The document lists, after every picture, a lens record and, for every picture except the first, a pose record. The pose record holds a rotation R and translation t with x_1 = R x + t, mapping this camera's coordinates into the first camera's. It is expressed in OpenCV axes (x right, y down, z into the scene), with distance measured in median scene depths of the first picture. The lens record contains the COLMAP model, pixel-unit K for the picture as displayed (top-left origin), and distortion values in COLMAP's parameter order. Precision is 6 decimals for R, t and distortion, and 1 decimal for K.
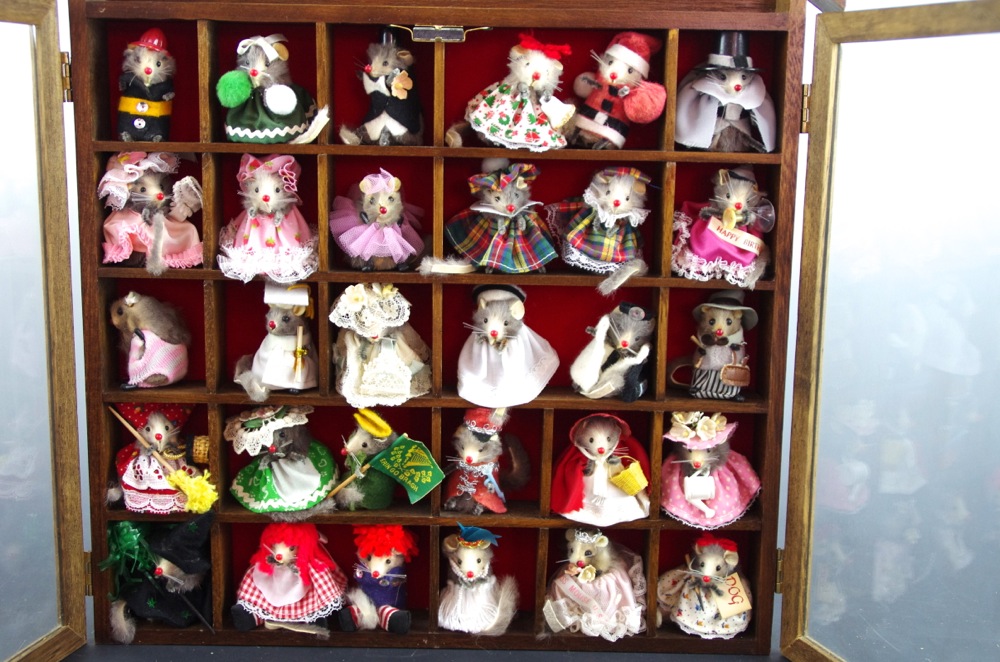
lens RADIAL K [[1383.2, 0, 498.5], [0, 1383.2, 330.1], [0, 0, 1]] dist [0.049662, 0.000000]
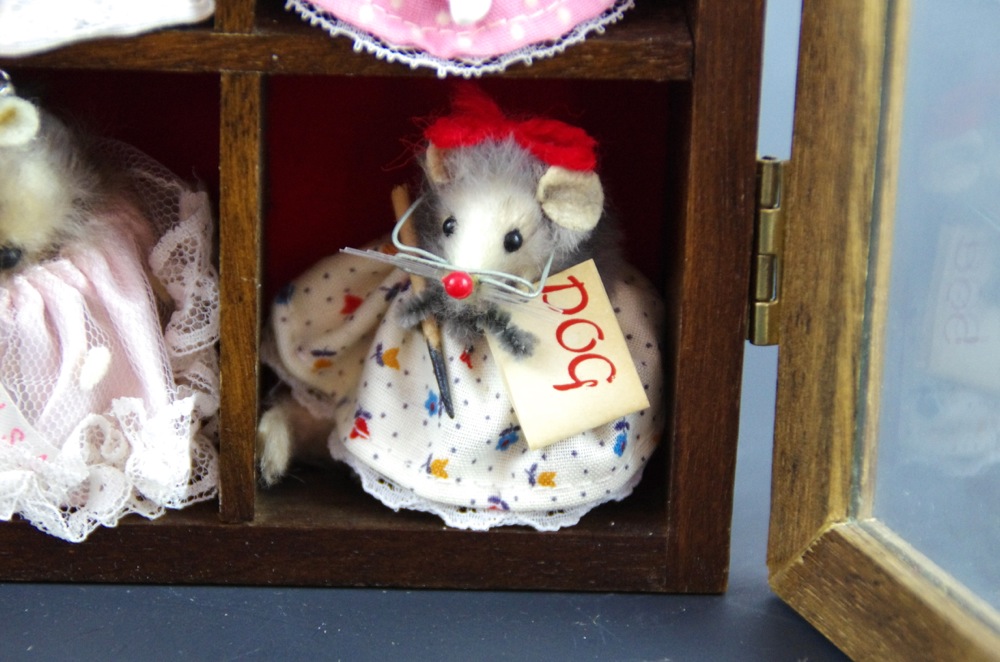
lens RADIAL K [[3690.0, 0, 499.6], [0, 3690.0, 332.7], [0, 0, 1]] dist [0.282010, 0.000000]
pose [[0.998926, 0.005622, 0.045987, 0.126627], [-0.013233, 0.985879, 0.166938, 0.081402], [-0.044399, -0.167367, 0.984894, 0.373132]]
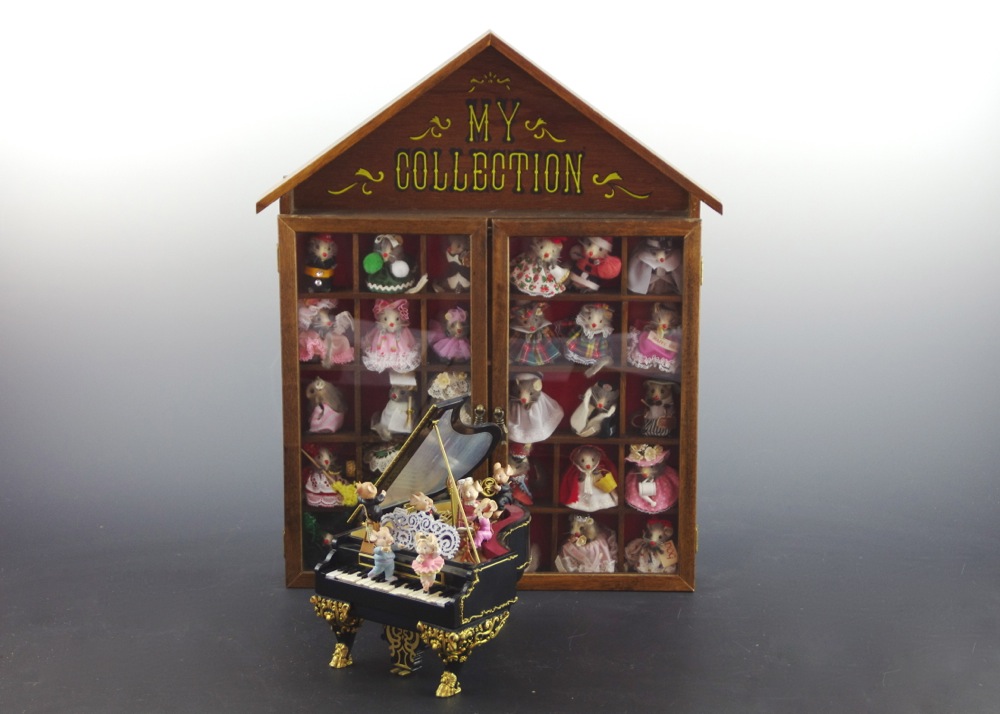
lens RADIAL K [[2471.3, 0, 500.6], [0, 2471.3, 355.1], [0, 0, 1]] dist [0.486864, 0.000000]
pose [[0.999777, -0.010267, -0.018476, 0.023836], [0.011331, 0.998228, 0.058423, -0.222105], [0.017843, -0.058620, 0.998121, -1.960342]]
